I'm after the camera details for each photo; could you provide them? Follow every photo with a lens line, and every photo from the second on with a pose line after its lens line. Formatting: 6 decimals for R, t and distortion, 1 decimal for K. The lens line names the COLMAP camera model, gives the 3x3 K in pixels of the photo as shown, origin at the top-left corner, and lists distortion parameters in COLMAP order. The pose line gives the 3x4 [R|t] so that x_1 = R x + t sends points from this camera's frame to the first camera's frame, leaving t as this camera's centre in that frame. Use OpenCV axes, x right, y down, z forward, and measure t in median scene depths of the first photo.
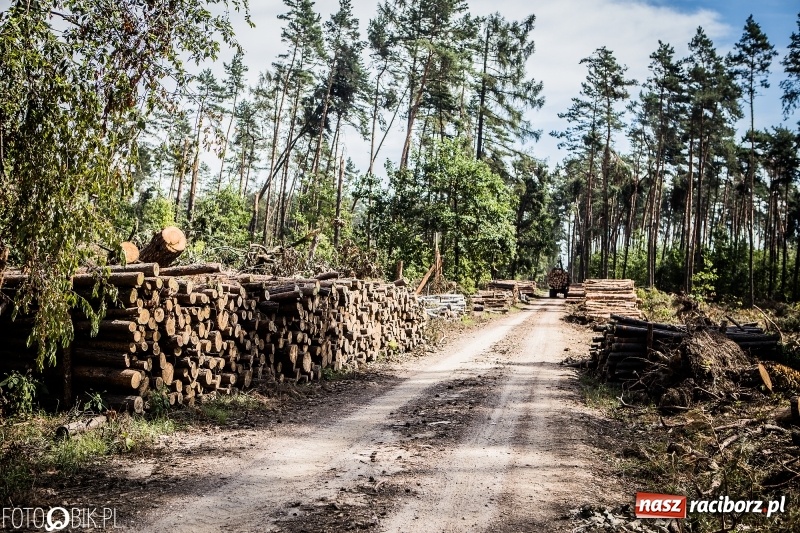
lens RADIAL K [[911.7, 0, 400.0], [0, 911.7, 266.5], [0, 0, 1]] dist [-0.036611, 0.008059]
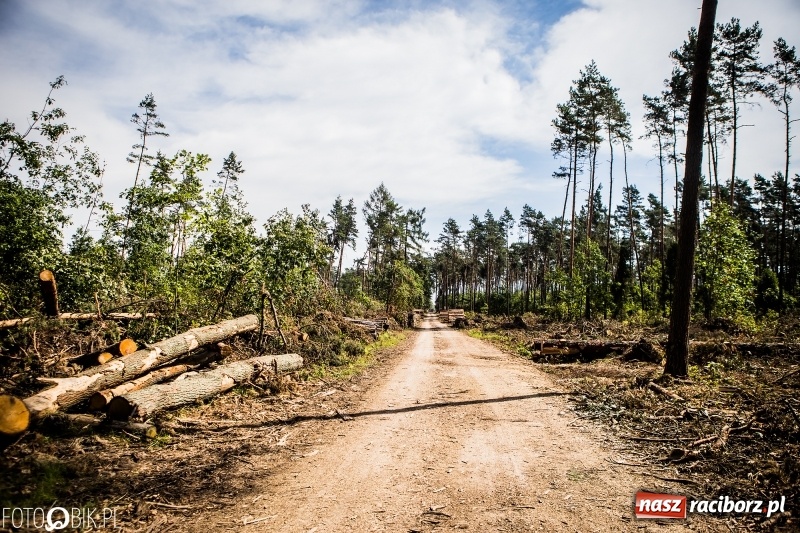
lens RADIAL K [[709.8, 0, 379.1], [0, 709.8, 264.7], [0, 0, 1]] dist [-0.097738, -0.000472]
pose [[0.992842, -0.014428, 0.118564, -0.223088], [0.019580, 0.998909, -0.042399, -0.028869], [-0.117823, 0.044417, 0.992041, -0.975037]]
